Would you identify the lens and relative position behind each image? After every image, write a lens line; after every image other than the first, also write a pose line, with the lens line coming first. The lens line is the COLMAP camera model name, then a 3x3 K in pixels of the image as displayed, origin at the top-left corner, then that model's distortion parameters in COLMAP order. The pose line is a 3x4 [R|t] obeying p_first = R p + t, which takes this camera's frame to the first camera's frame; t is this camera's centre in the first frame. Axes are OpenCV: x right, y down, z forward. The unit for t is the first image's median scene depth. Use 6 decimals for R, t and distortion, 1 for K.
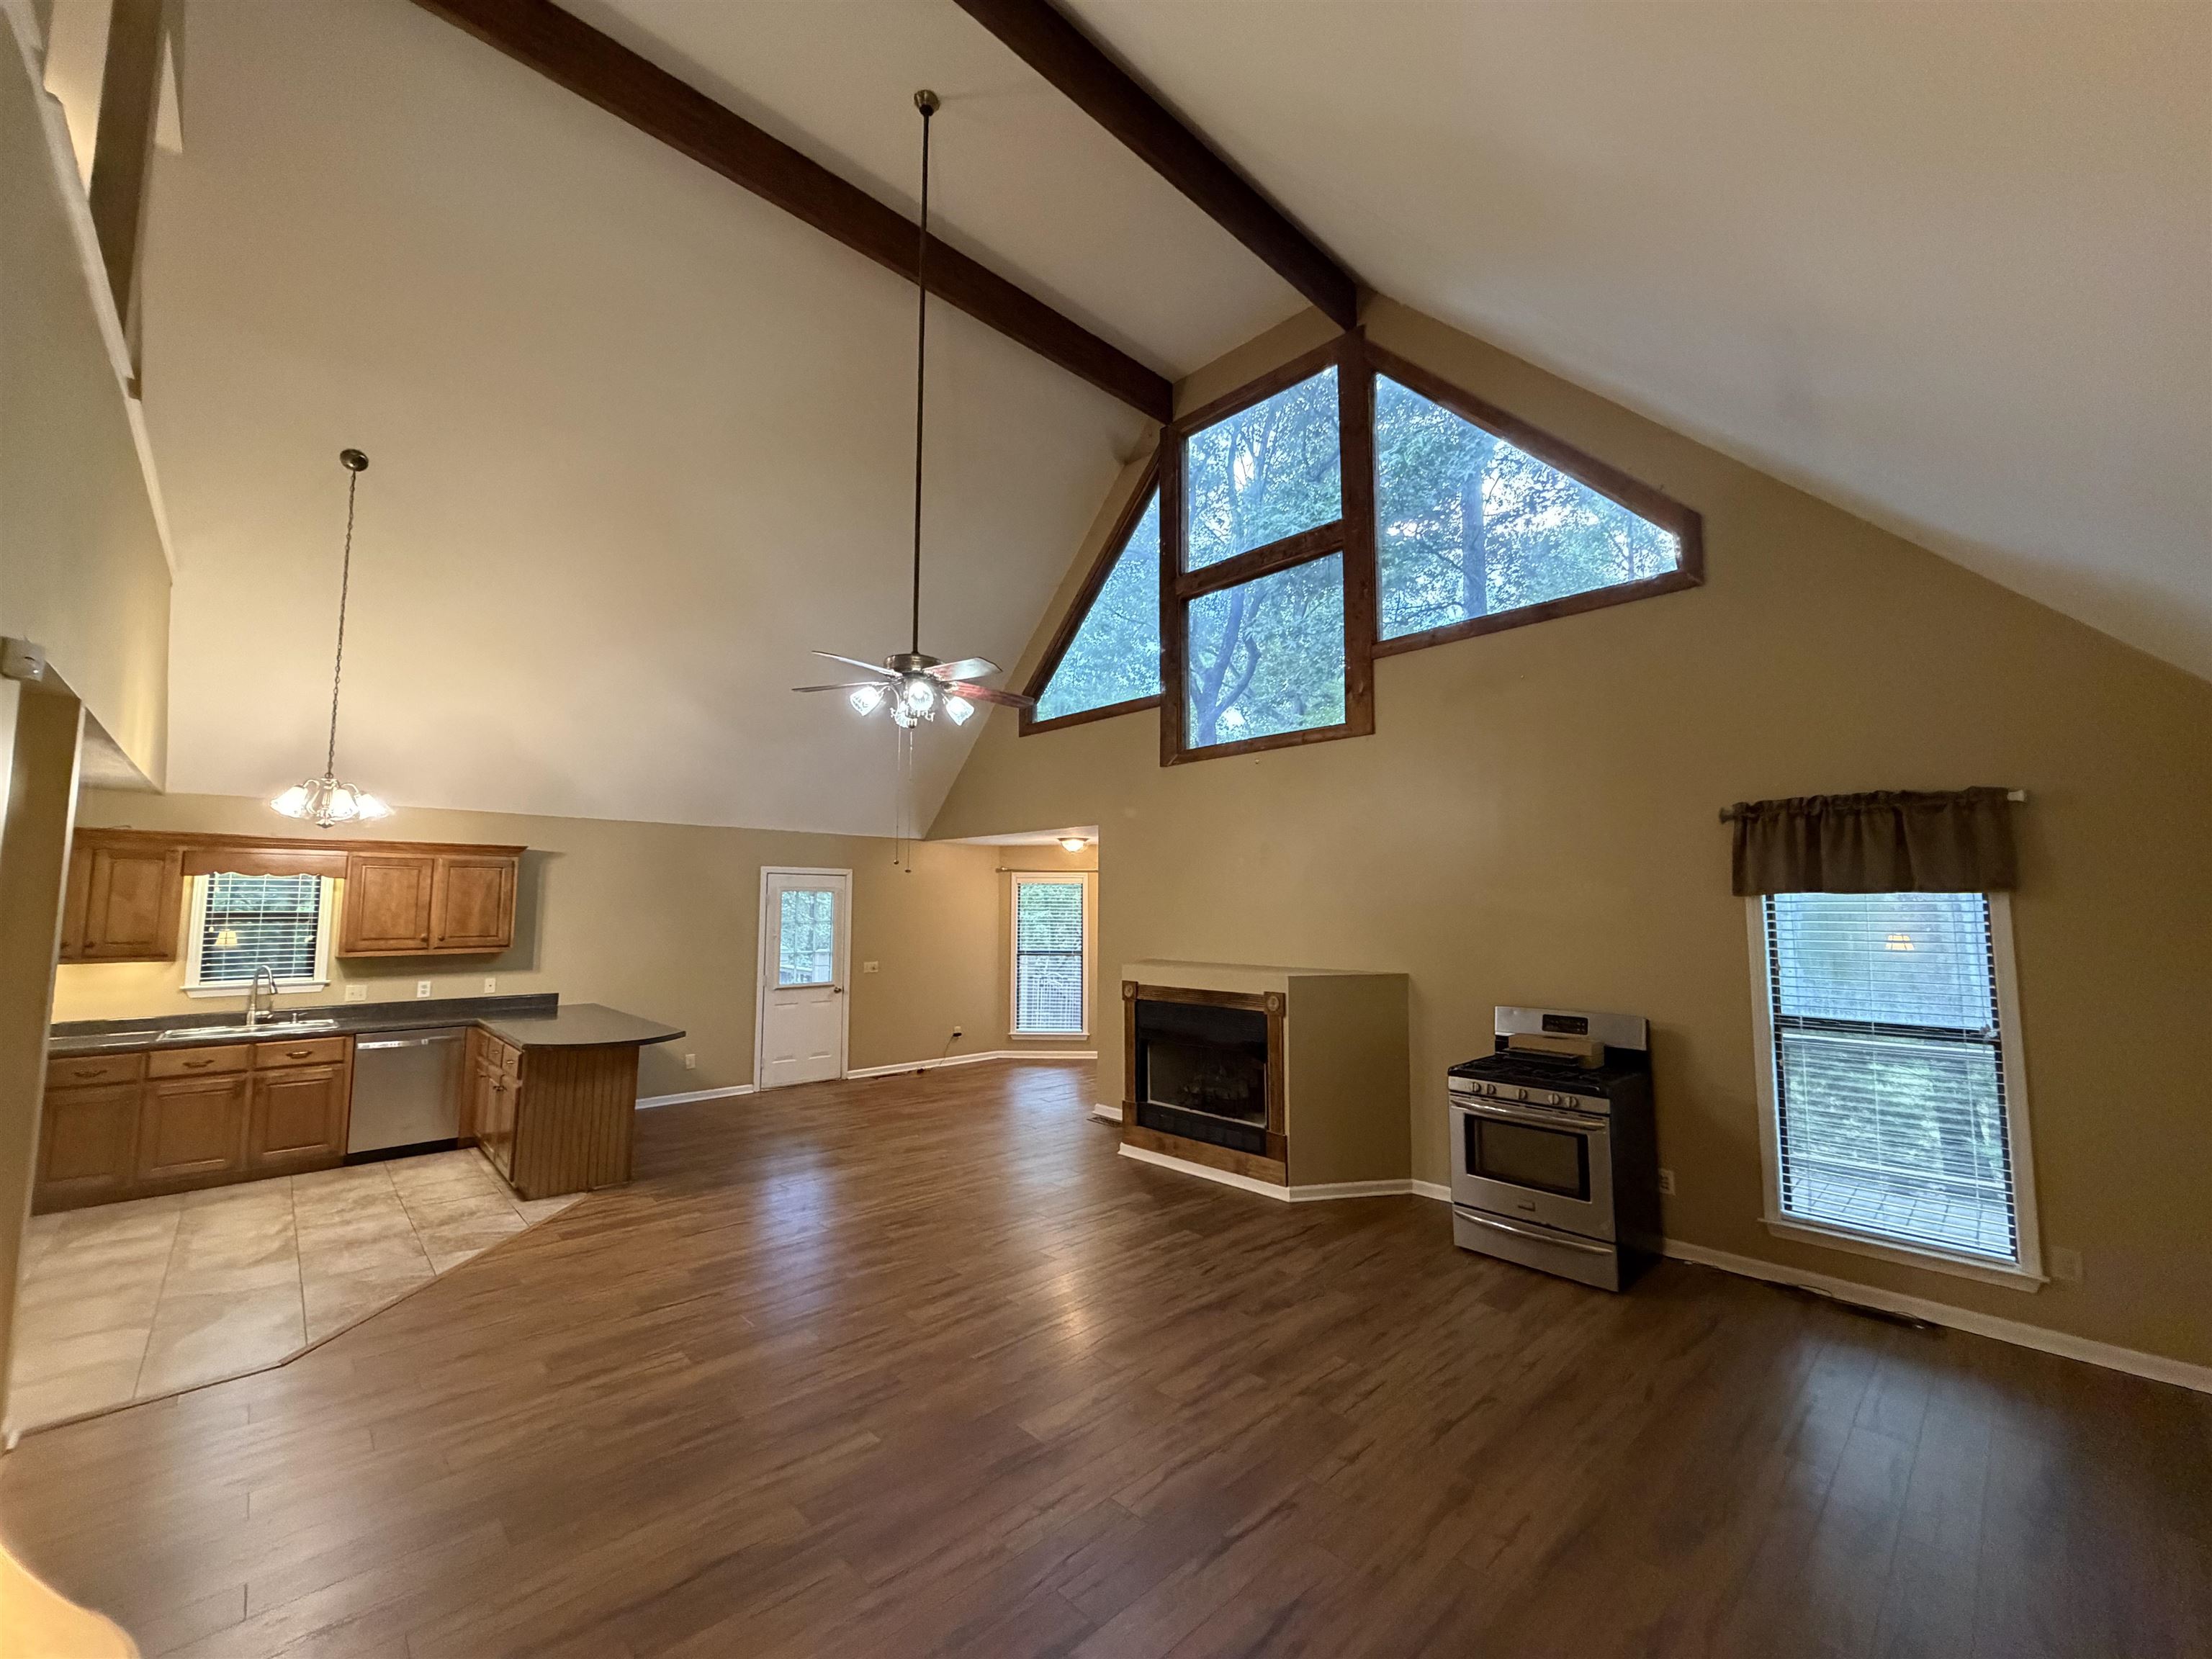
lens RADIAL K [[881.4, 0, 1101.2], [0, 881.4, 830.4], [0, 0, 1]] dist [0.001793, -0.000297]
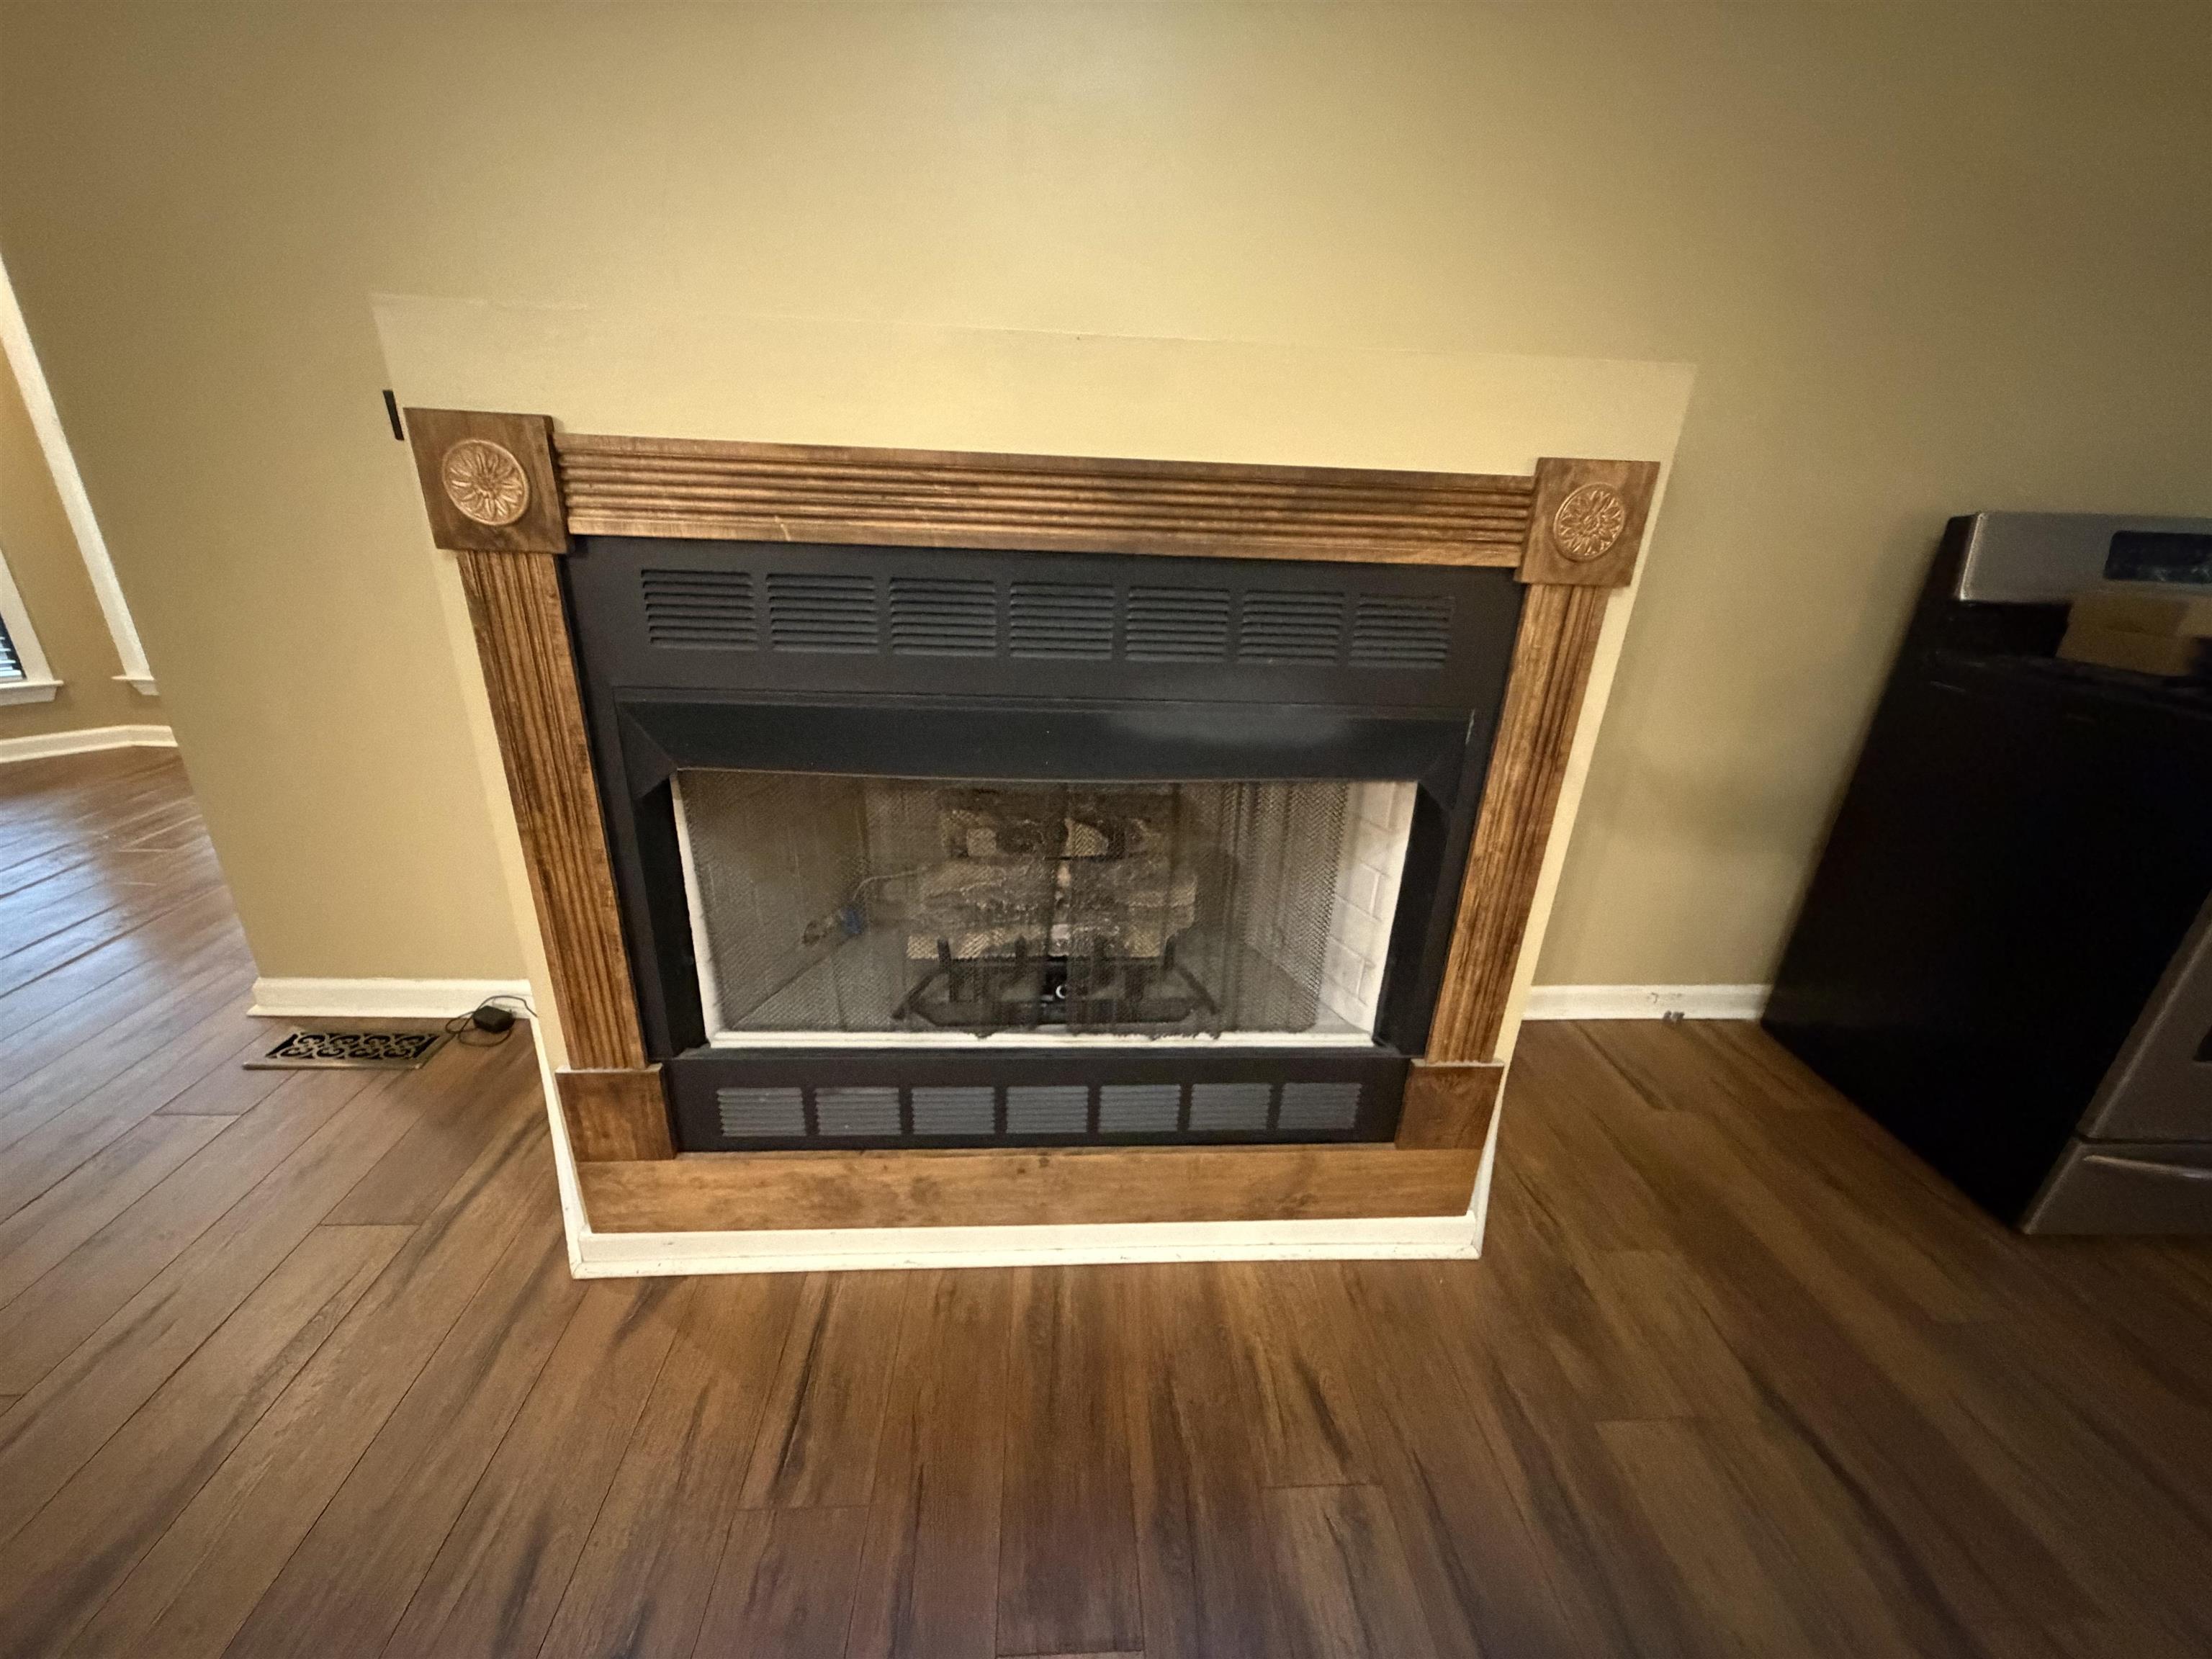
lens RADIAL K [[881.4, 0, 1101.2], [0, 881.4, 830.4], [0, 0, 1]] dist [0.001793, -0.000297]
pose [[0.643262, -0.265641, 0.718087, -0.027241], [-0.107322, 0.897341, 0.428091, 0.176005], [-0.758087, -0.352441, 0.548716, 0.901987]]
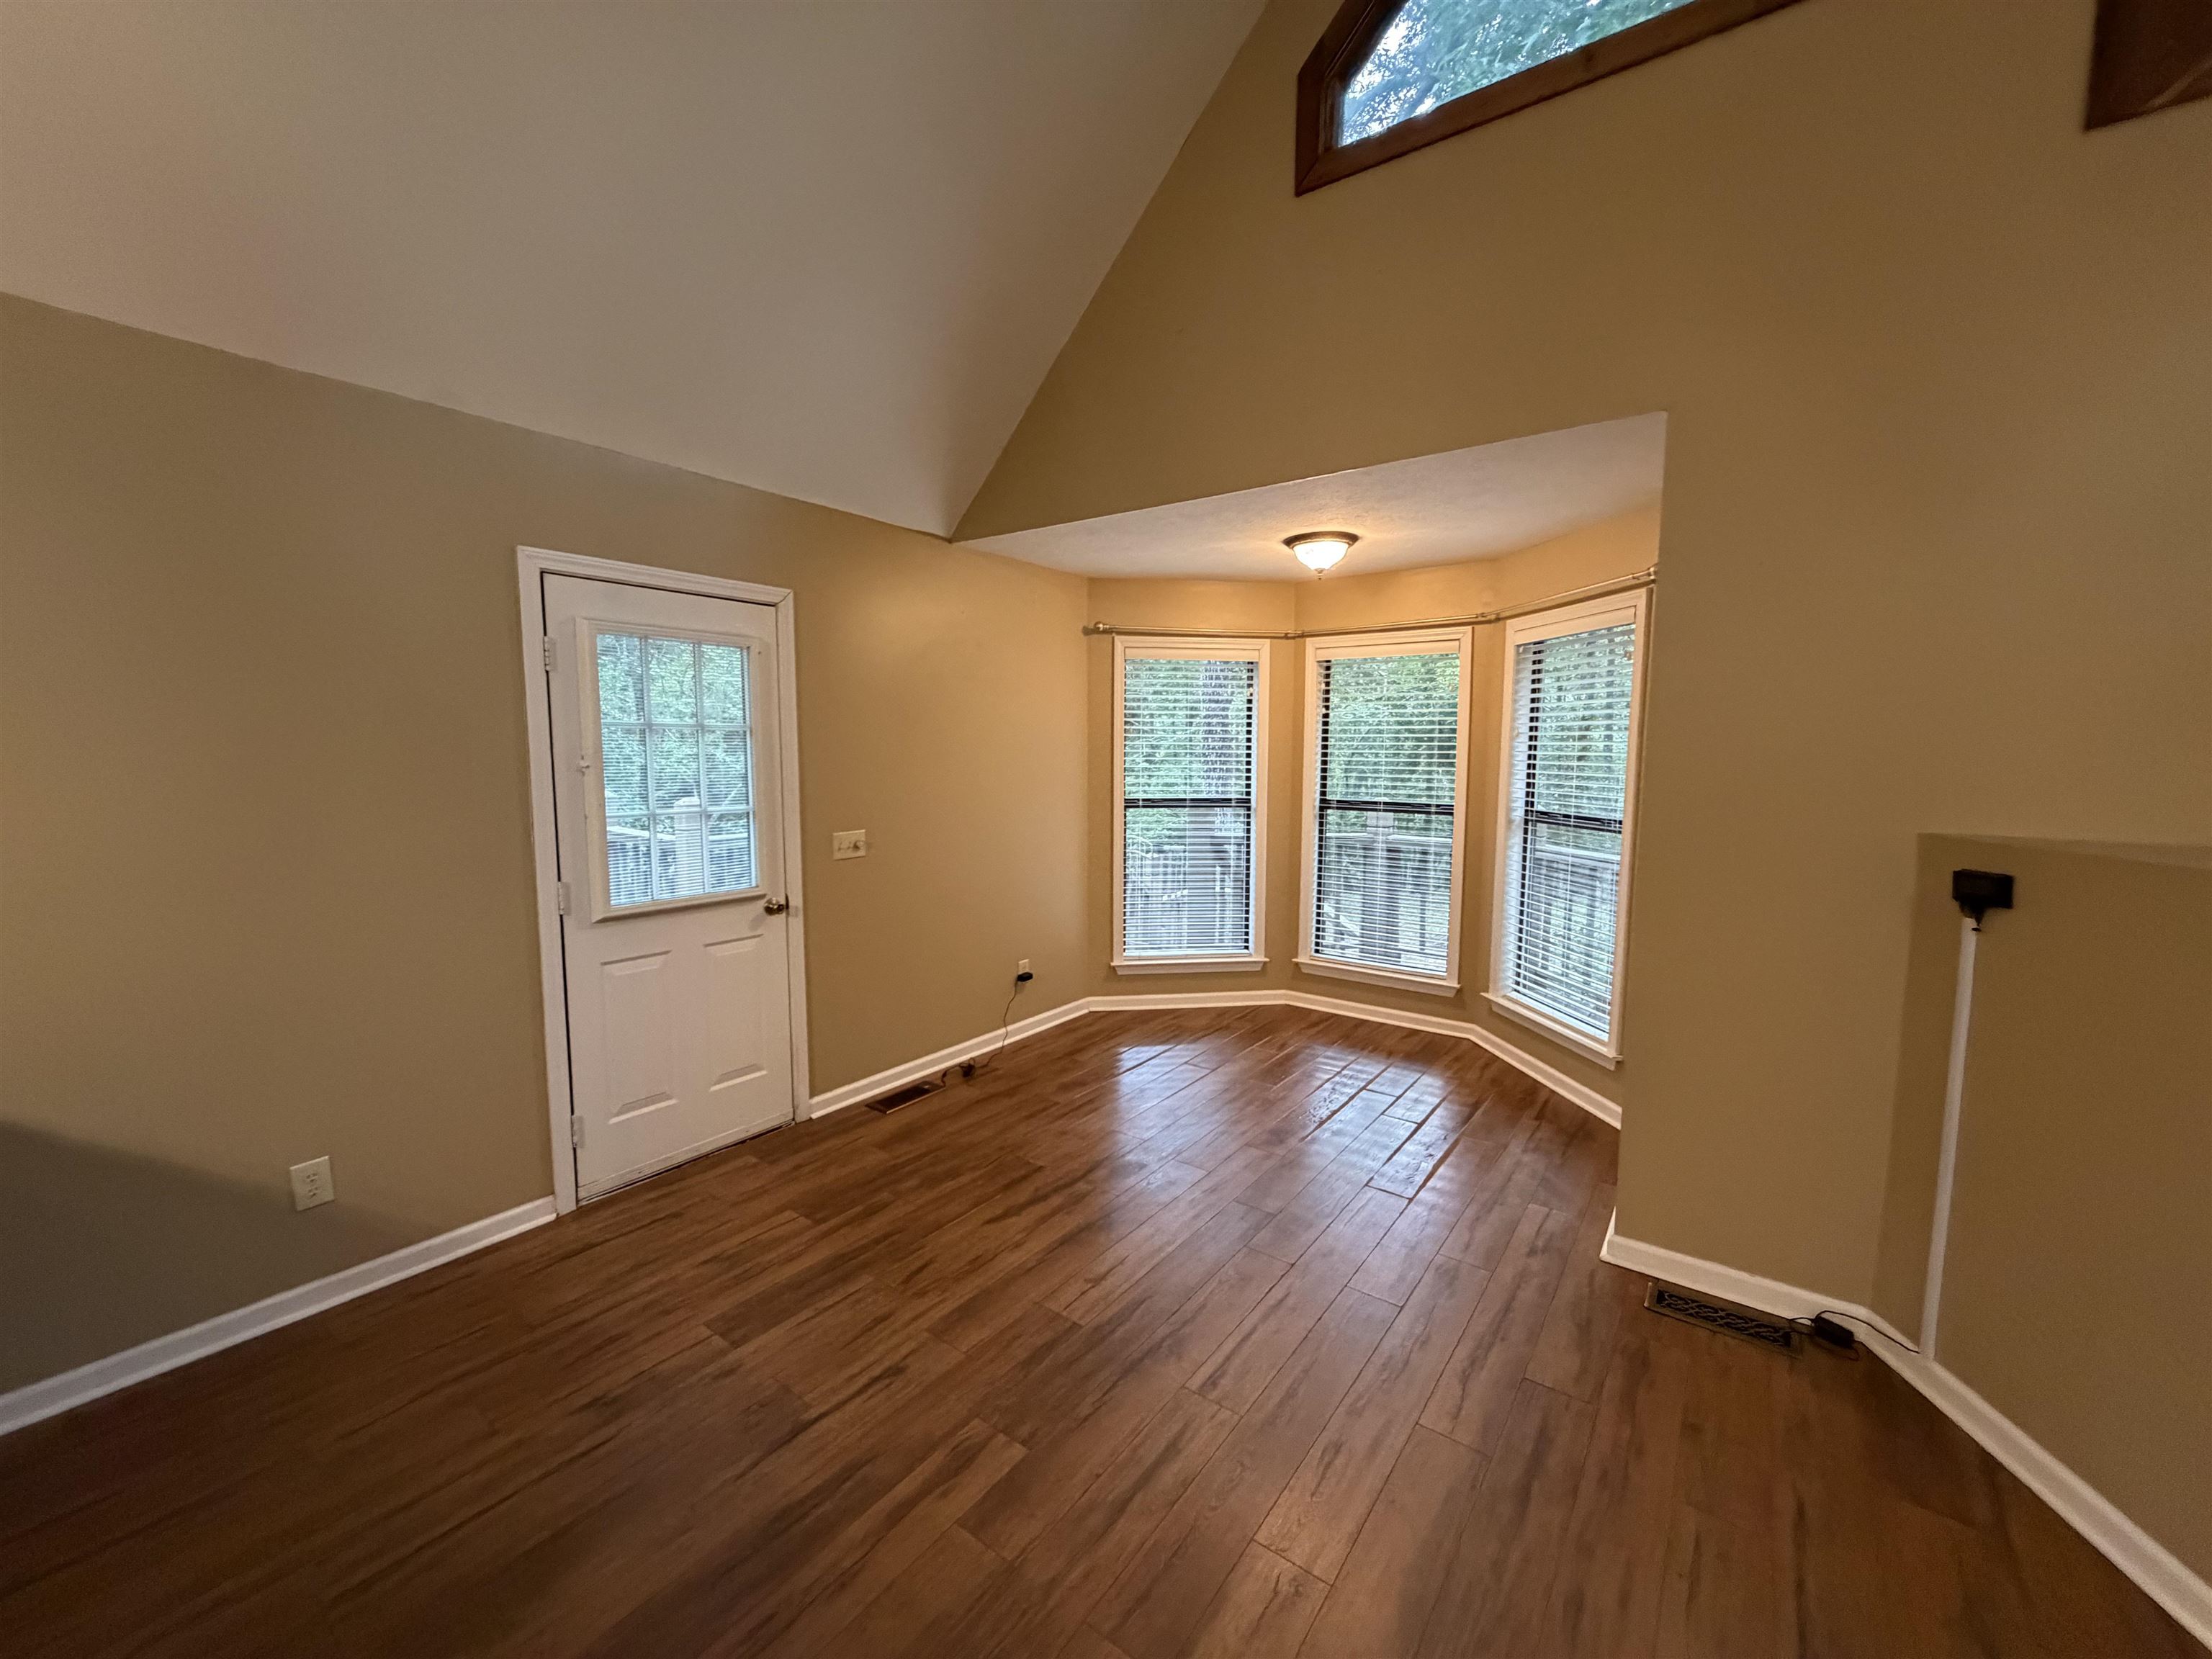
lens RADIAL K [[881.4, 0, 1101.2], [0, 881.4, 830.4], [0, 0, 1]] dist [0.001793, -0.000297]
pose [[0.985265, -0.014614, 0.170411, -0.347716], [-0.016320, 0.983764, 0.178724, 0.119622], [-0.170256, -0.178872, 0.969029, 0.947384]]
